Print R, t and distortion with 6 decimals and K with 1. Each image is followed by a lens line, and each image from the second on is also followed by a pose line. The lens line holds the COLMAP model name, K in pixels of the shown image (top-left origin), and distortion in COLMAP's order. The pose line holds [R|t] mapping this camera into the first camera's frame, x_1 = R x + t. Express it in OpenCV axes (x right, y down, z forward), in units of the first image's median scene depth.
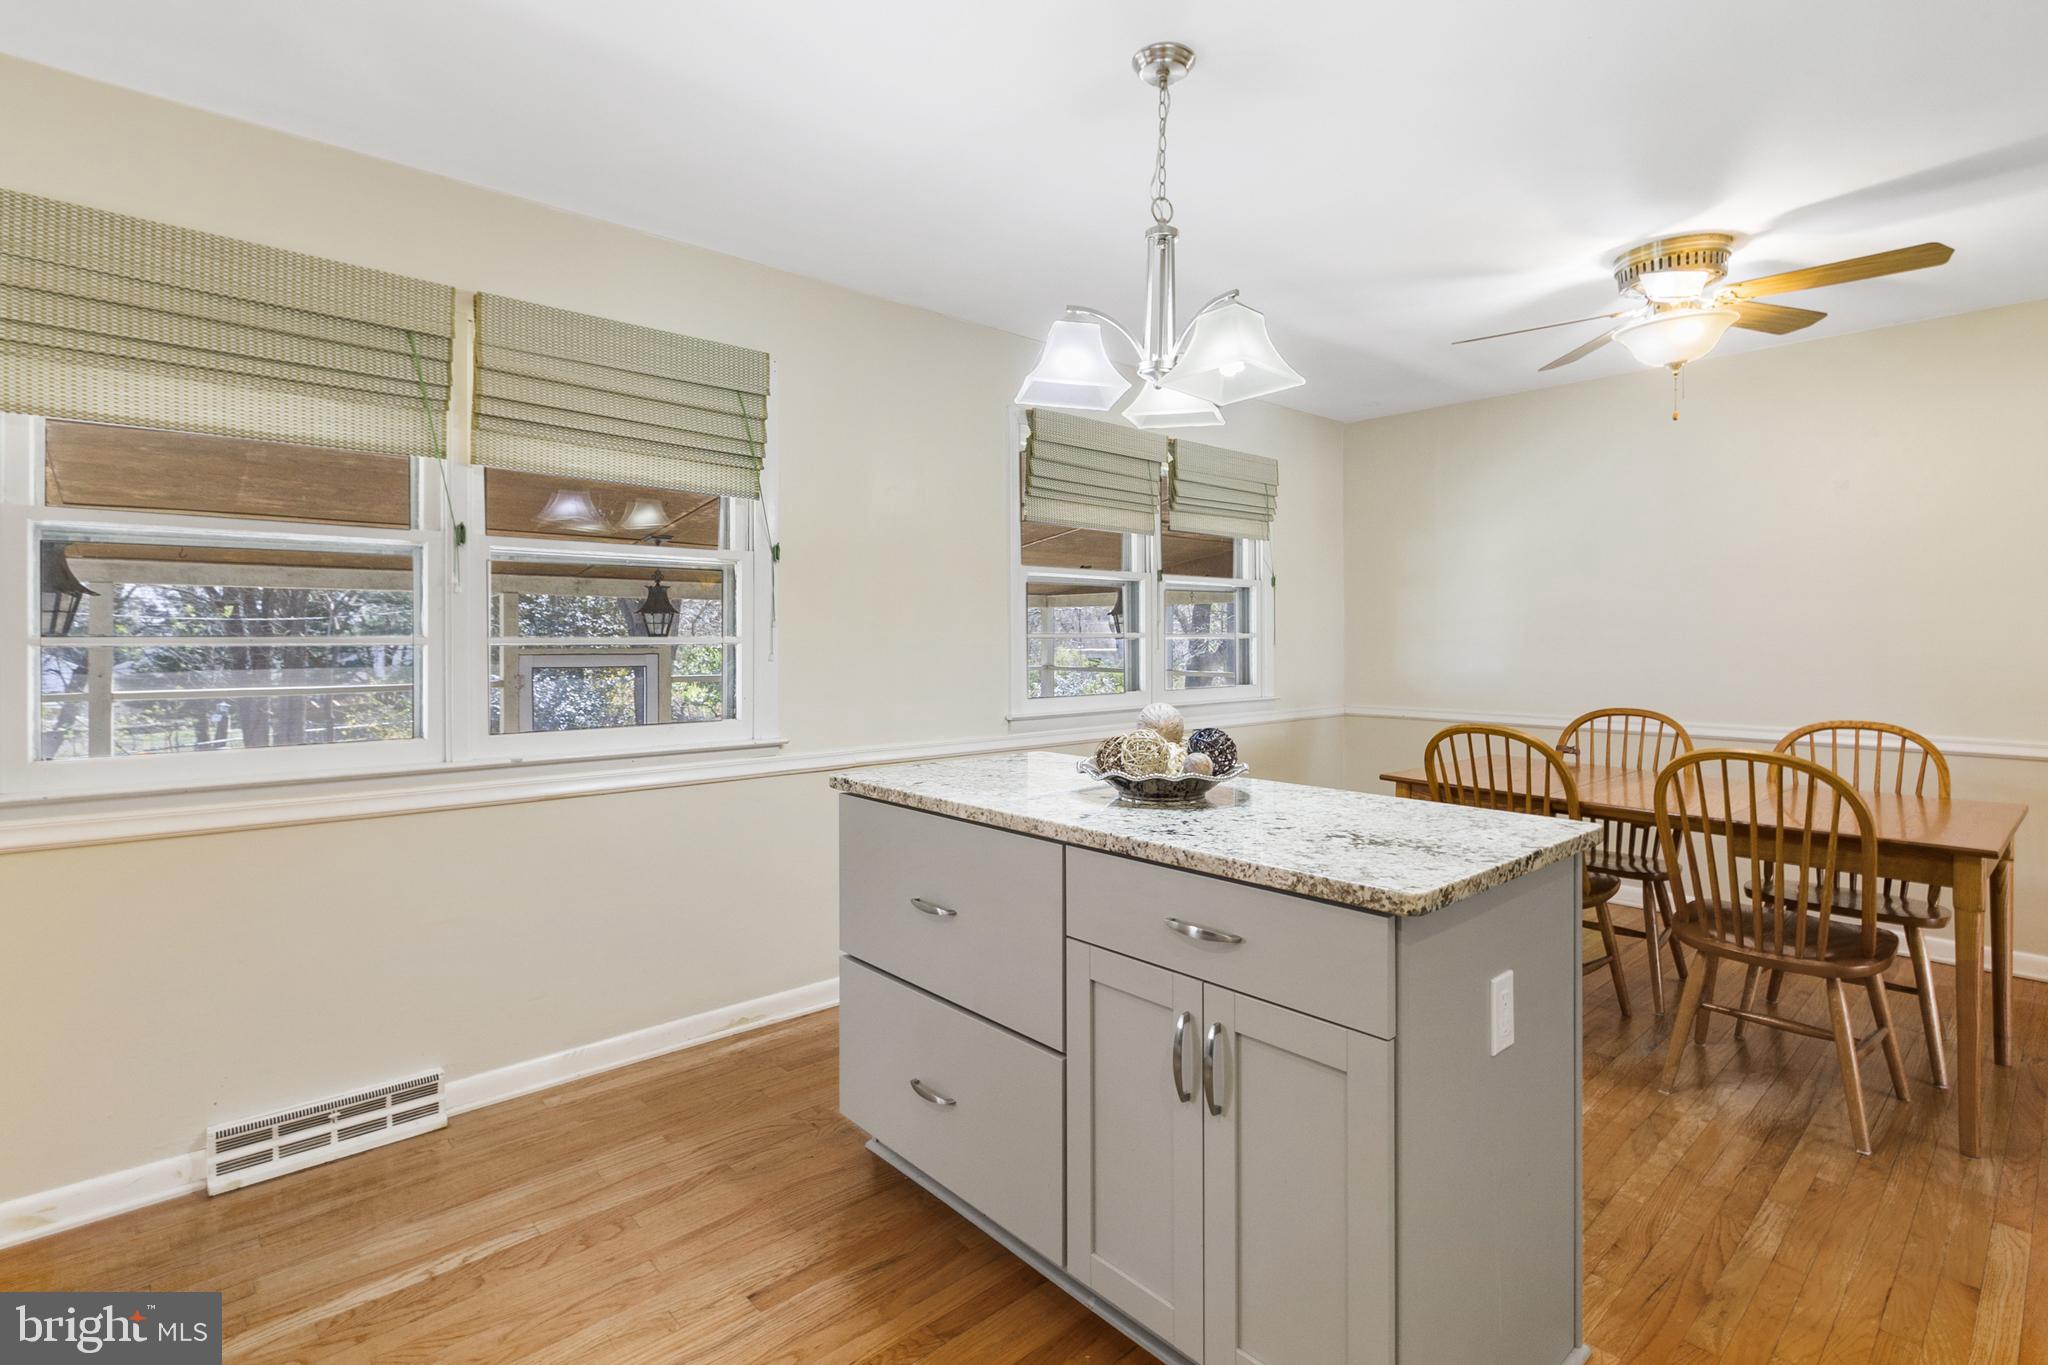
lens RADIAL K [[960.4, 0, 1017.1], [0, 960.4, 639.1], [0, 0, 1]] dist [0.000513, 0.000180]
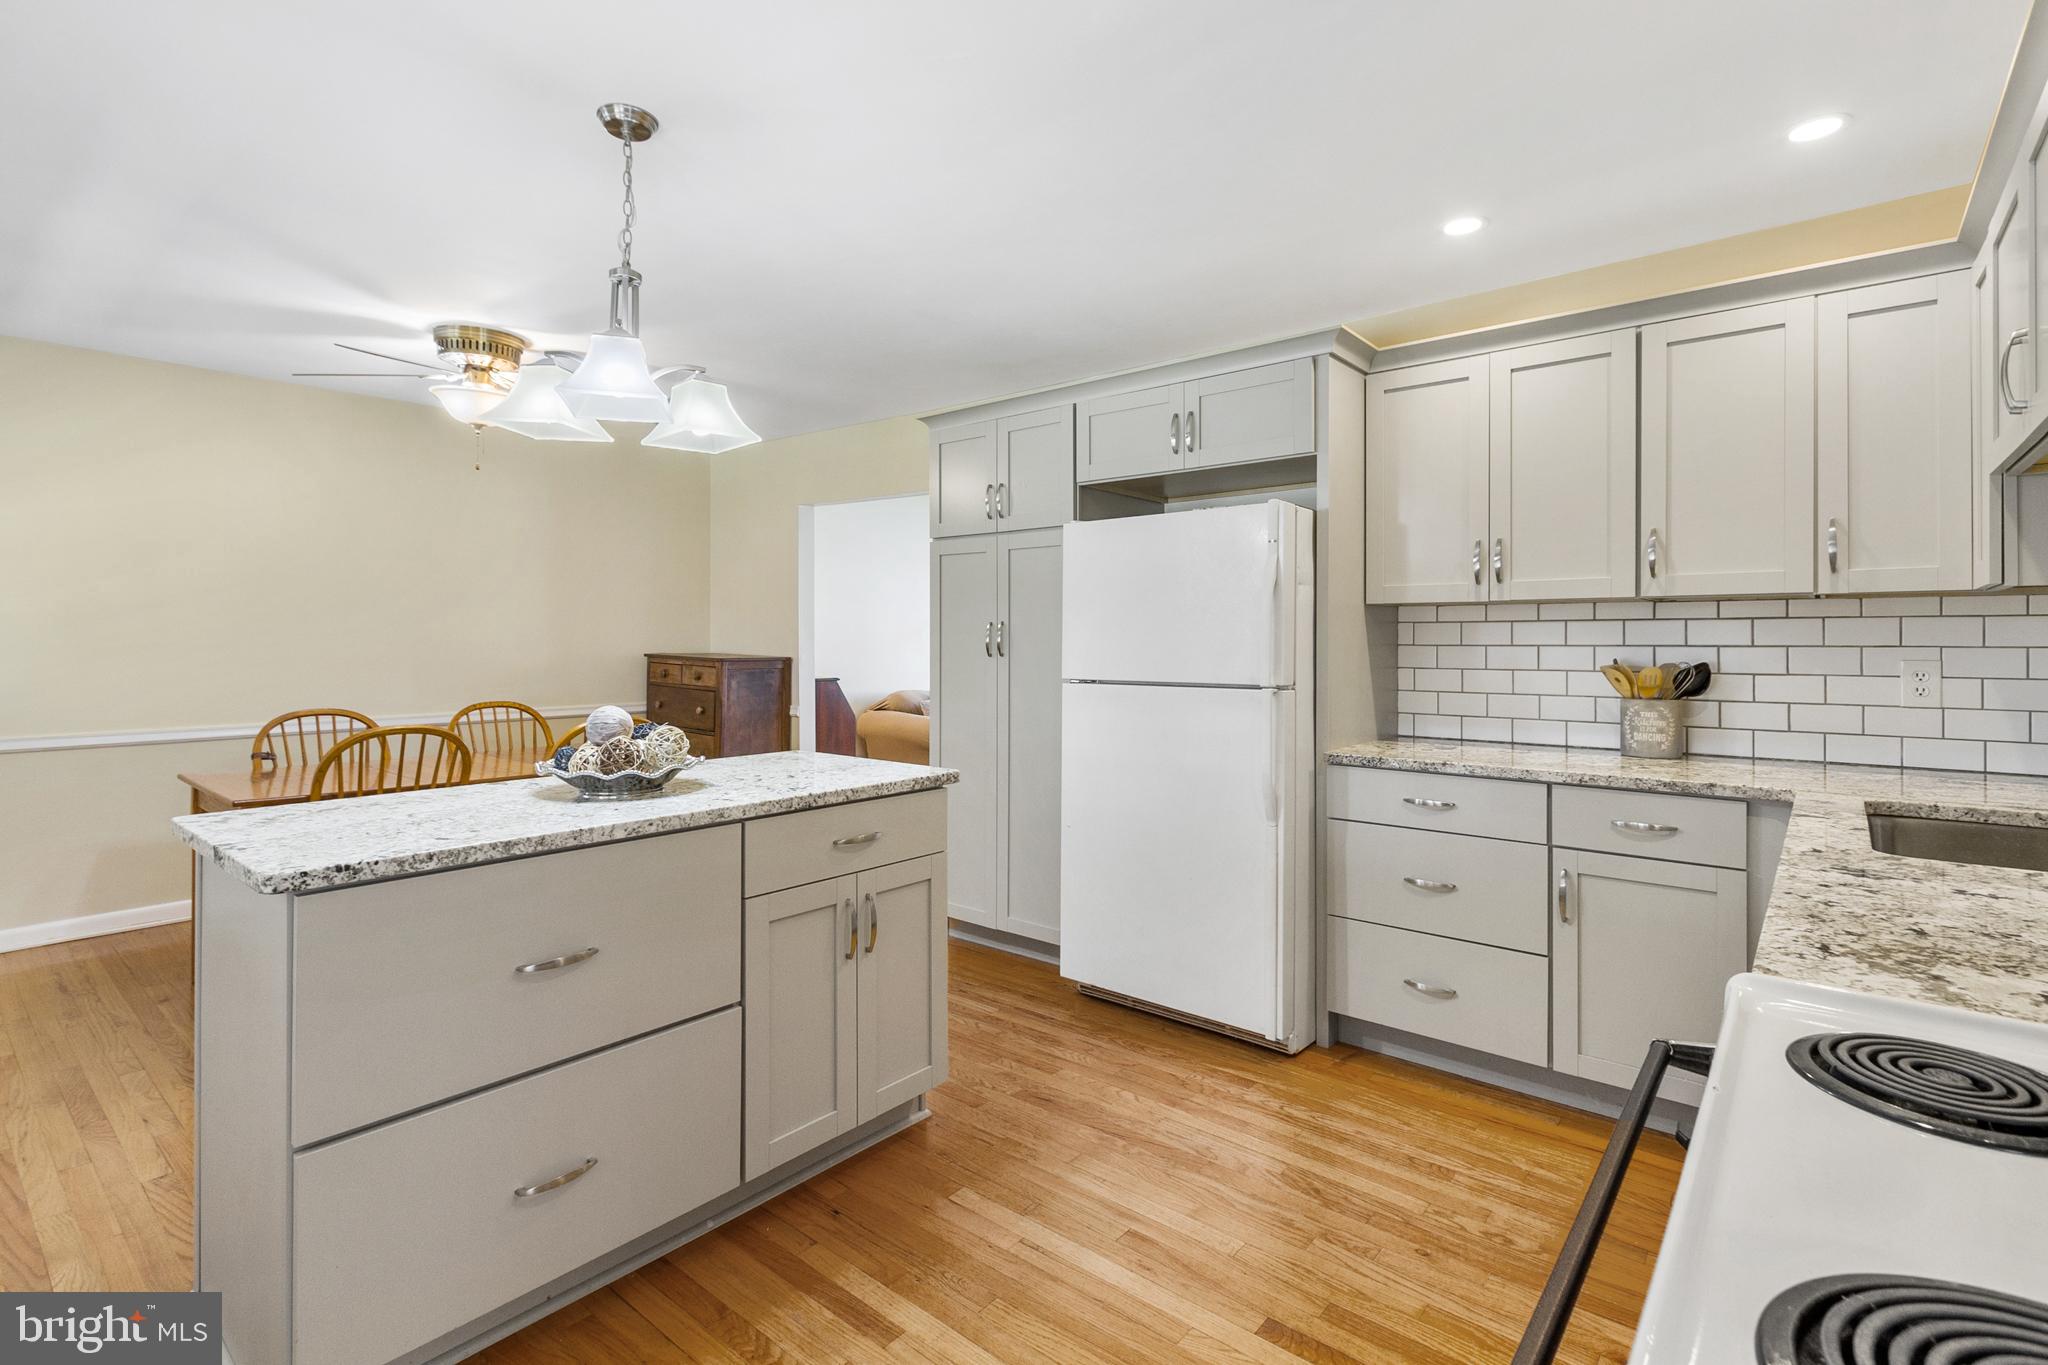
lens RADIAL K [[960.4, 0, 1017.1], [0, 960.4, 639.1], [0, 0, 1]] dist [0.000513, 0.000180]
pose [[-0.142921, 0.001757, 0.989732, -0.634156], [0.000084, 0.999998, -0.001763, -0.004675], [-0.989734, -0.000168, -0.142921, 0.454893]]
